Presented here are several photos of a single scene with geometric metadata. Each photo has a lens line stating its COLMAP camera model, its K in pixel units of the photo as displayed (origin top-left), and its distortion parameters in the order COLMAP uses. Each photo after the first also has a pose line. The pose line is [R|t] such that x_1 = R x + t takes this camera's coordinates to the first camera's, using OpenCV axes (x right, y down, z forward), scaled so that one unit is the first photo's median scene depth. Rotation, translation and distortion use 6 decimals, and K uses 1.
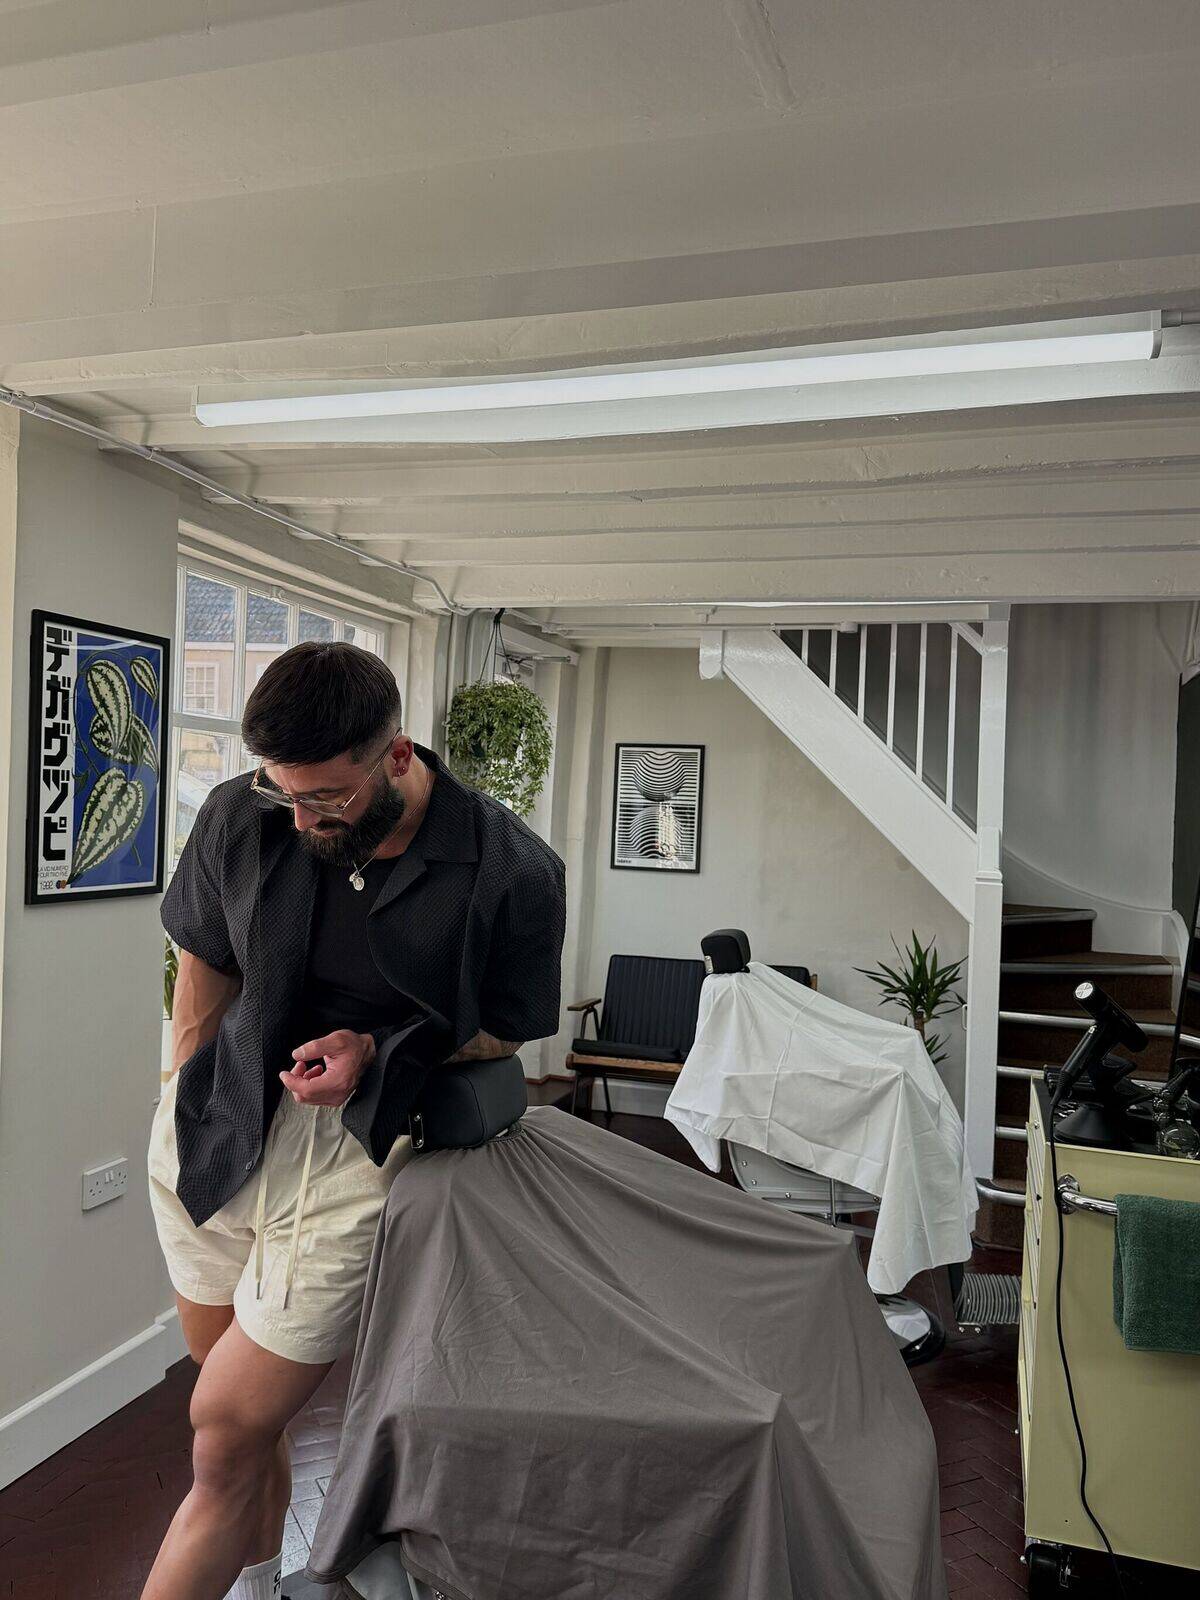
lens RADIAL K [[1260.8, 0, 606.9], [0, 1260.8, 796.7], [0, 0, 1]] dist [0.079853, -0.076834]
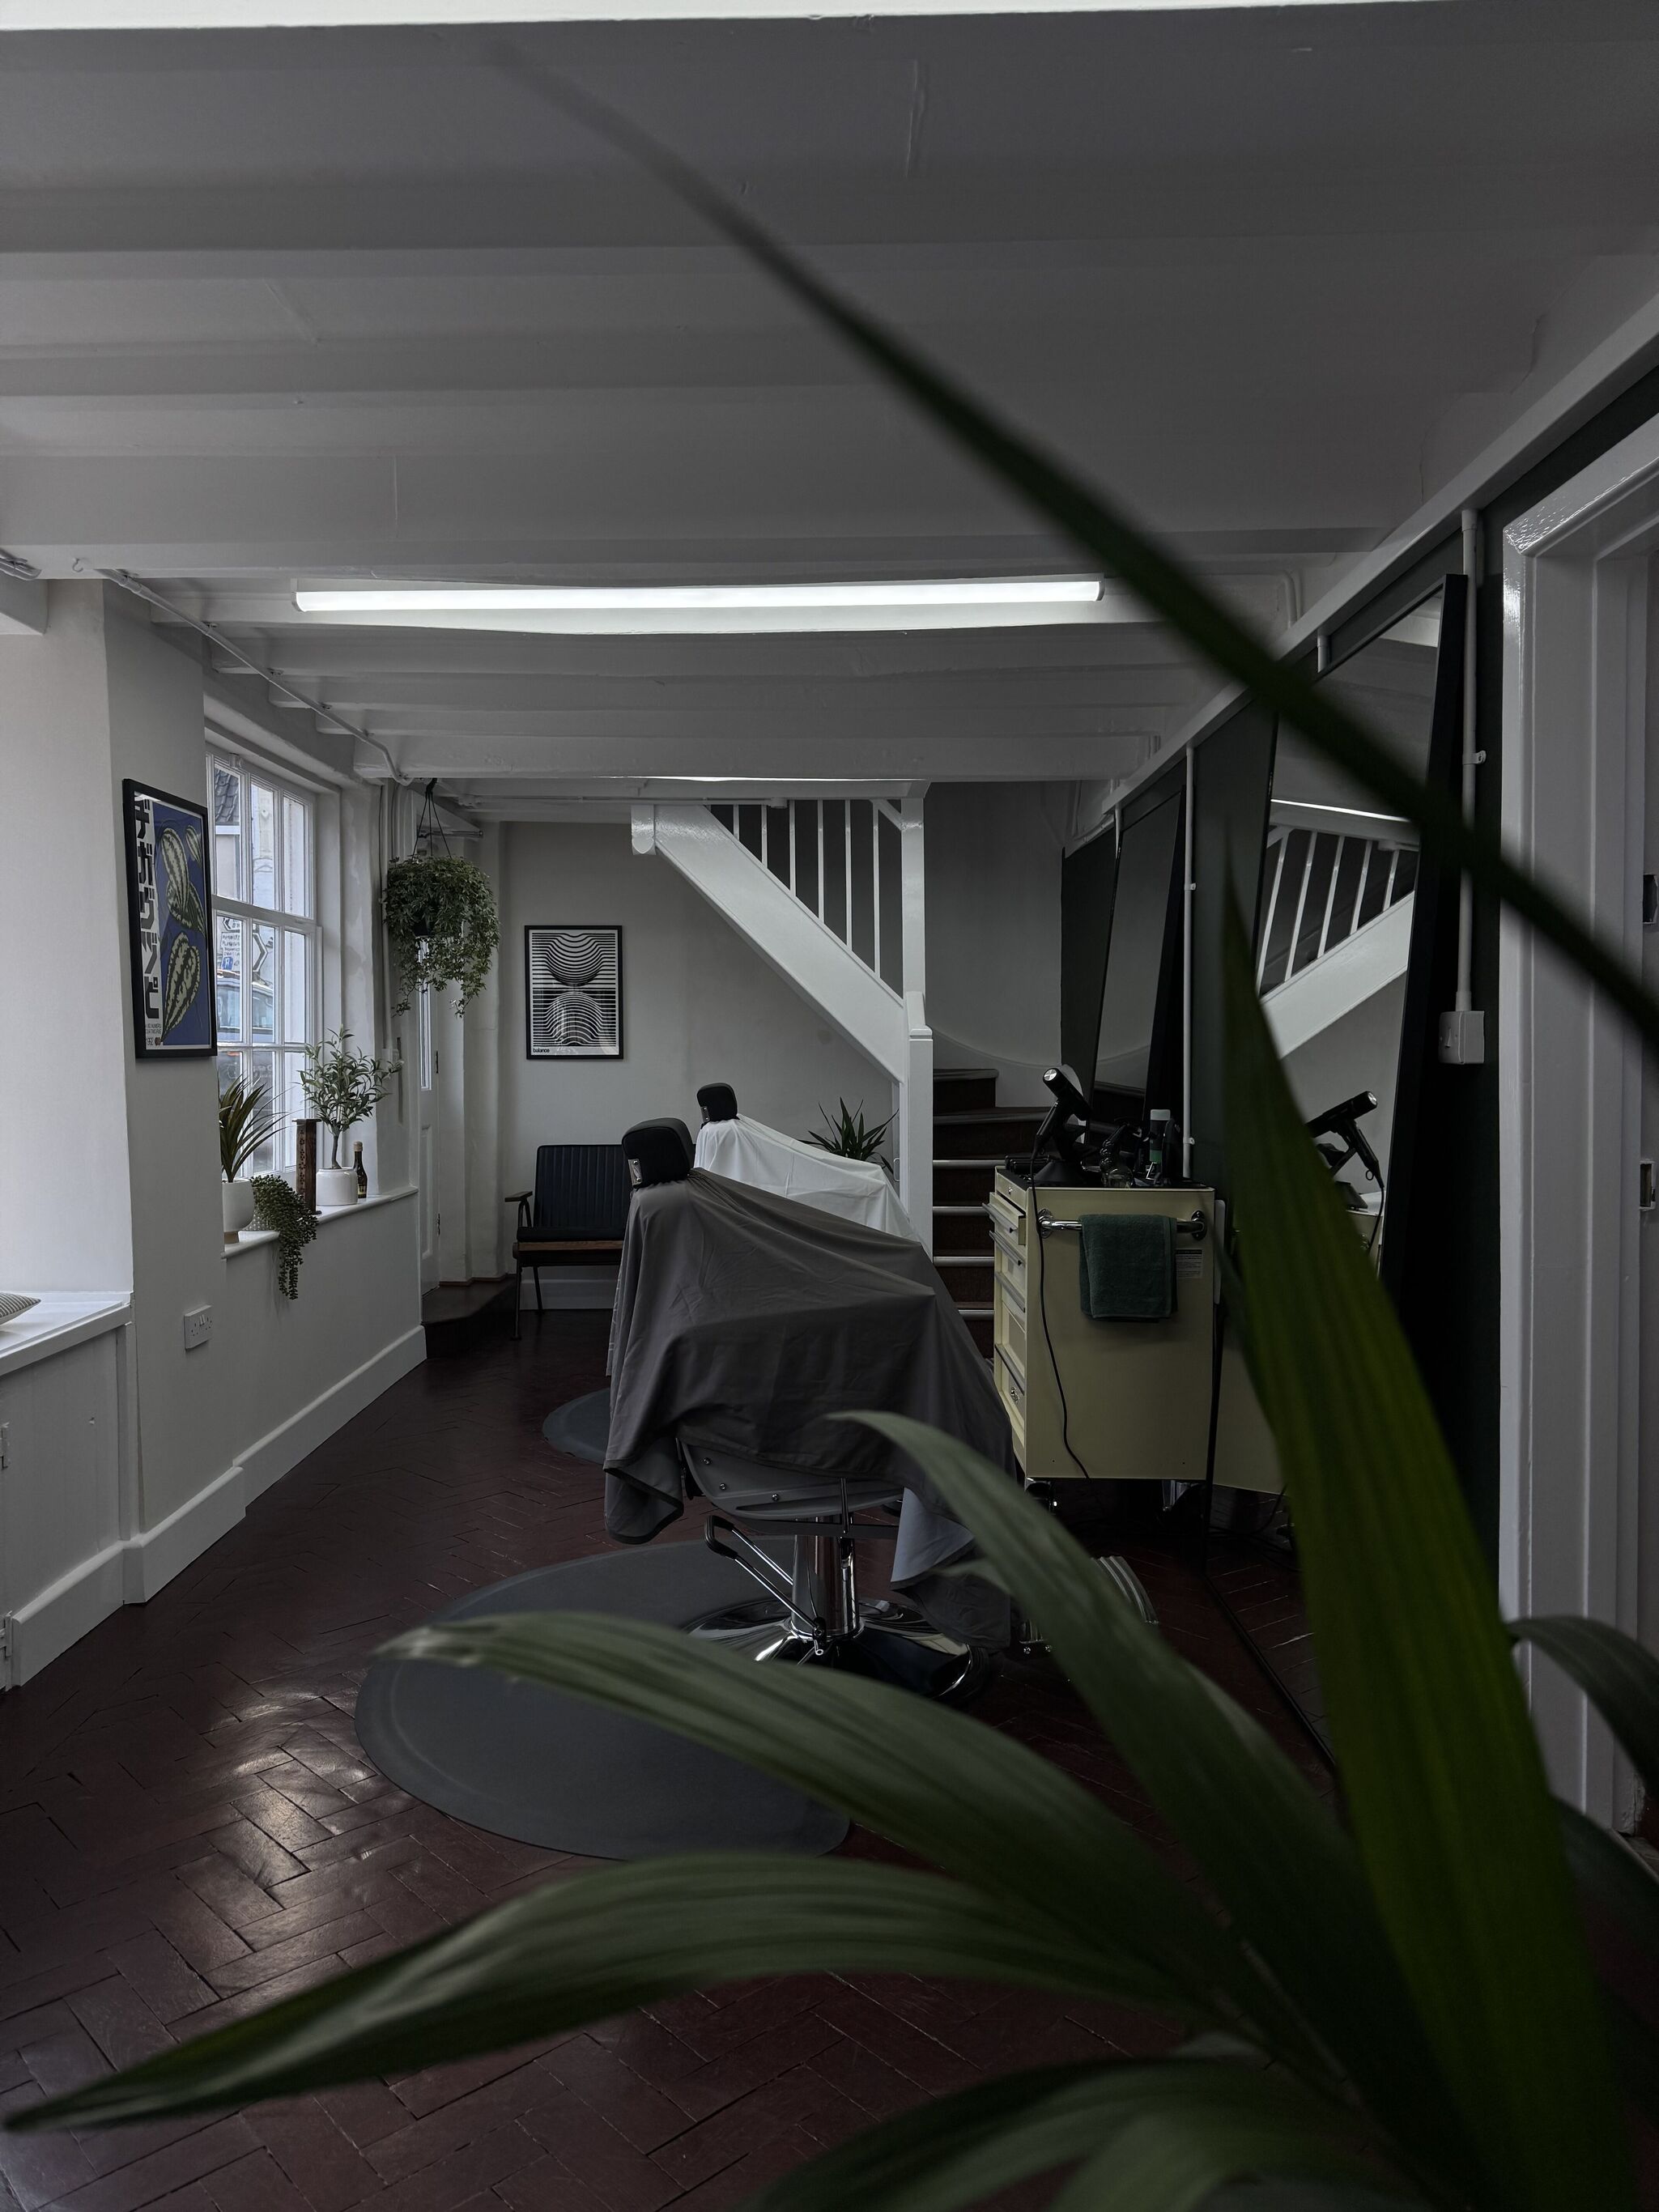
lens RADIAL K [[1553.8, 0, 841.0], [0, 1553.8, 1104.3], [0, 0, 1]] dist [0.094557, -0.087966]
pose [[0.951056, -0.056280, 0.303851, -0.264054], [0.039184, 0.997302, 0.062078, 0.056509], [-0.306525, -0.047133, 0.950695, -0.385425]]
